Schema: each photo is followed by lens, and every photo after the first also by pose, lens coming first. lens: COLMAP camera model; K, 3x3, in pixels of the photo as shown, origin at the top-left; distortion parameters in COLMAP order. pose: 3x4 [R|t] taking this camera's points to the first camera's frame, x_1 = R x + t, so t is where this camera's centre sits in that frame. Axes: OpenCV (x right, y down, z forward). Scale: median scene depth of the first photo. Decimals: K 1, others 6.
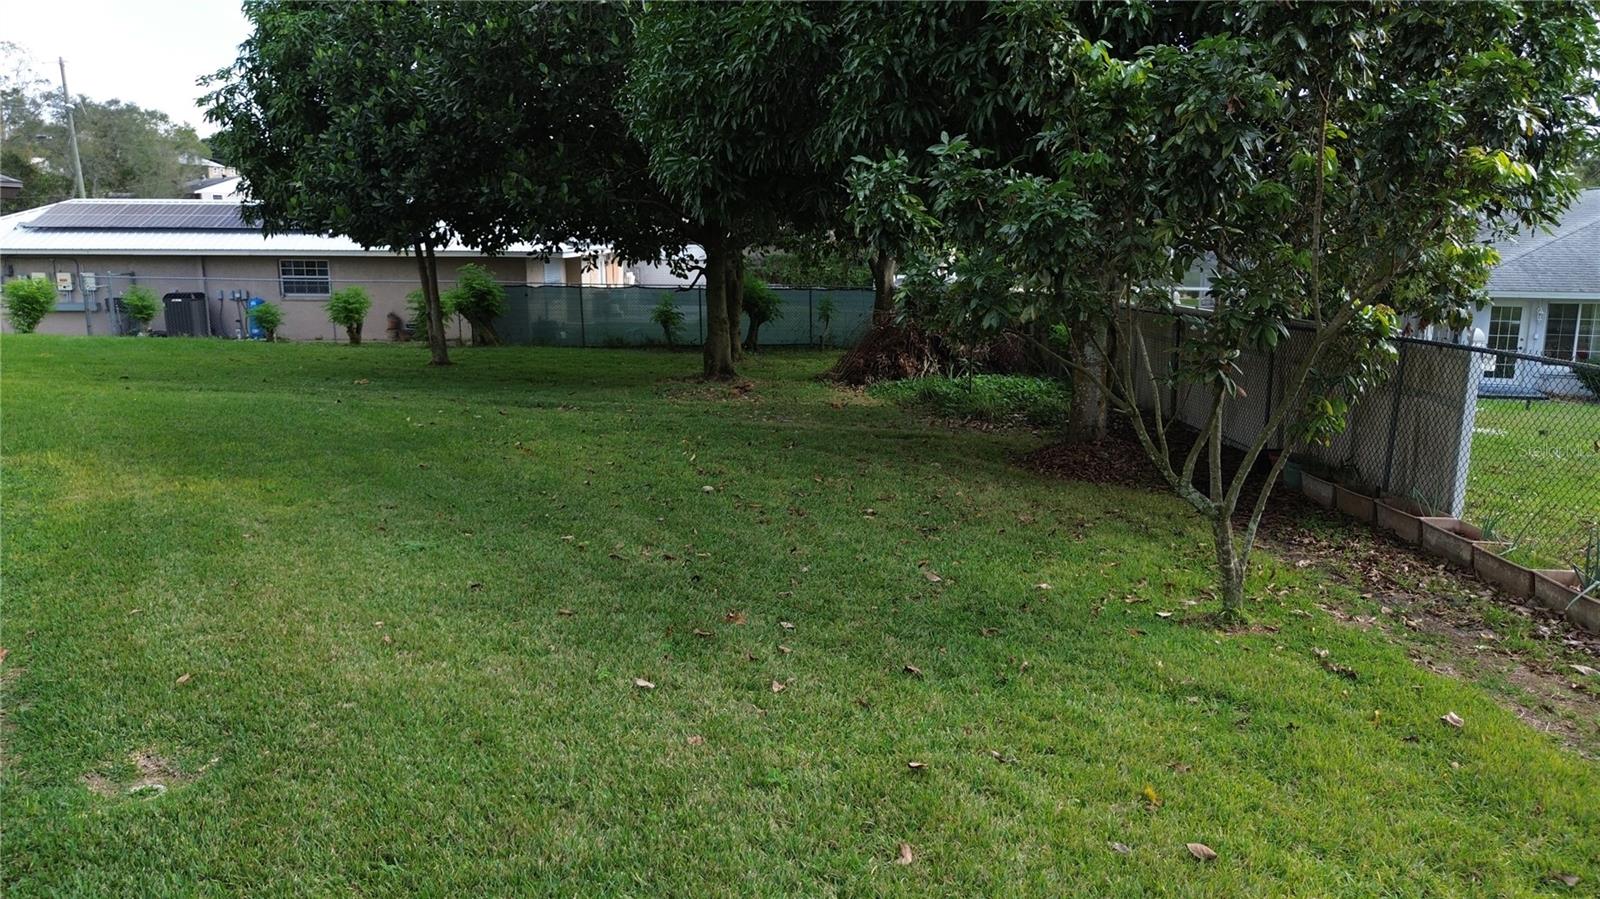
lens RADIAL K [[1135.6, 0, 800.0], [0, 1135.6, 449.5], [0, 0, 1]] dist [0.055483, -0.057006]
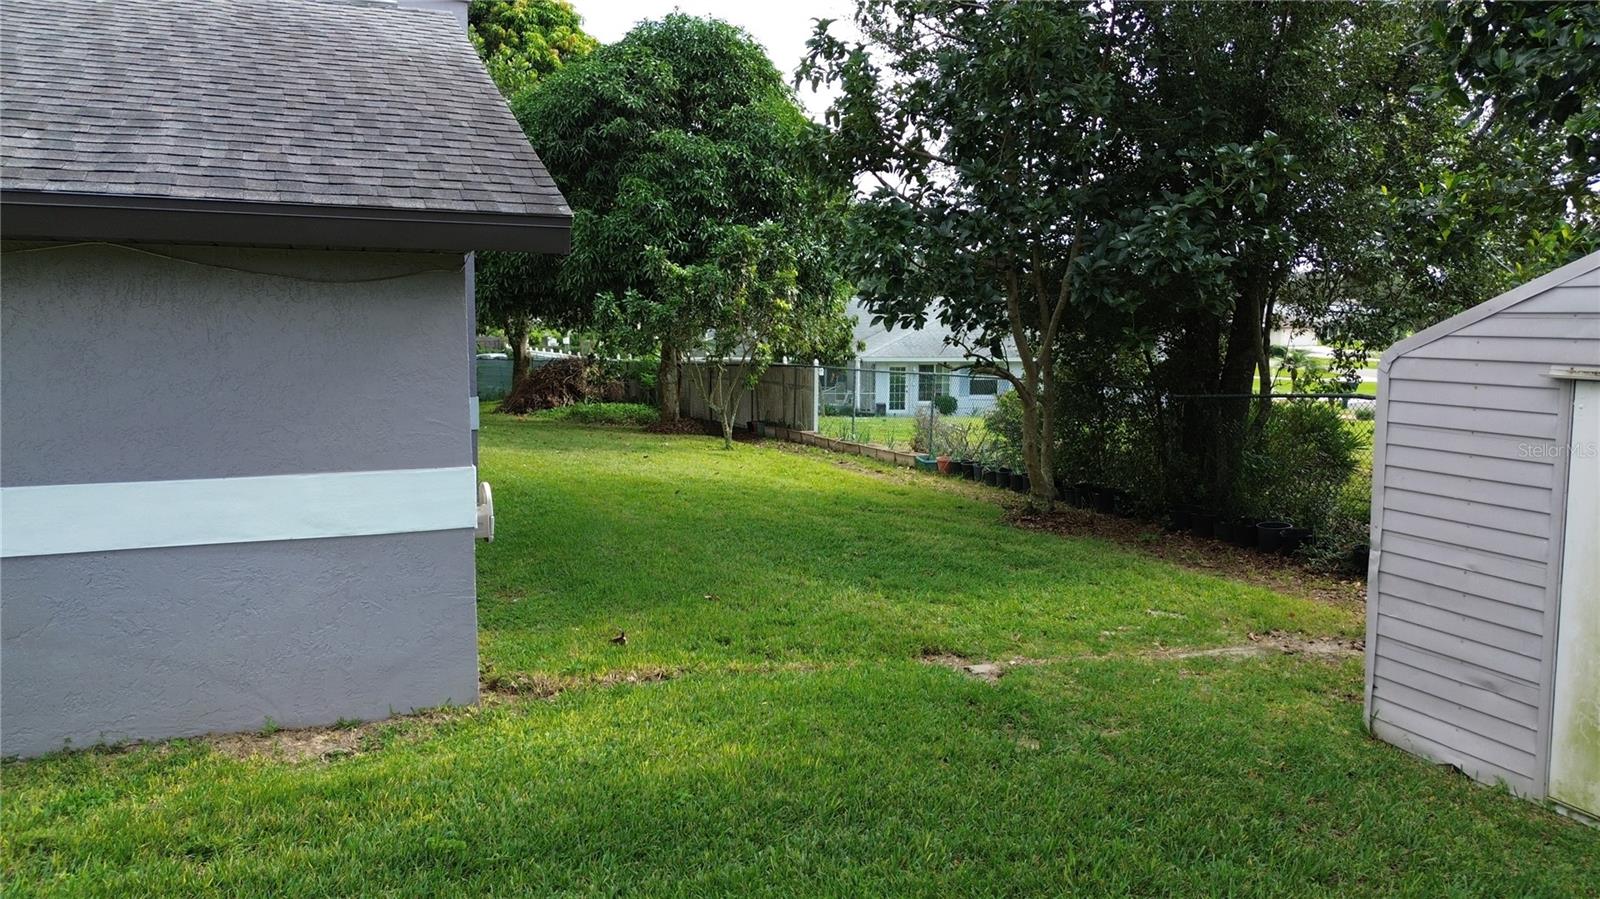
lens RADIAL K [[1124.4, 0, 800.0], [0, 1124.4, 449.5], [0, 0, 1]] dist [0.104347, -0.111677]
pose [[0.926174, -0.036993, 0.375279, -0.603238], [0.064444, 0.996064, -0.060859, 0.371458], [-0.371550, 0.080550, 0.924912, -1.959079]]
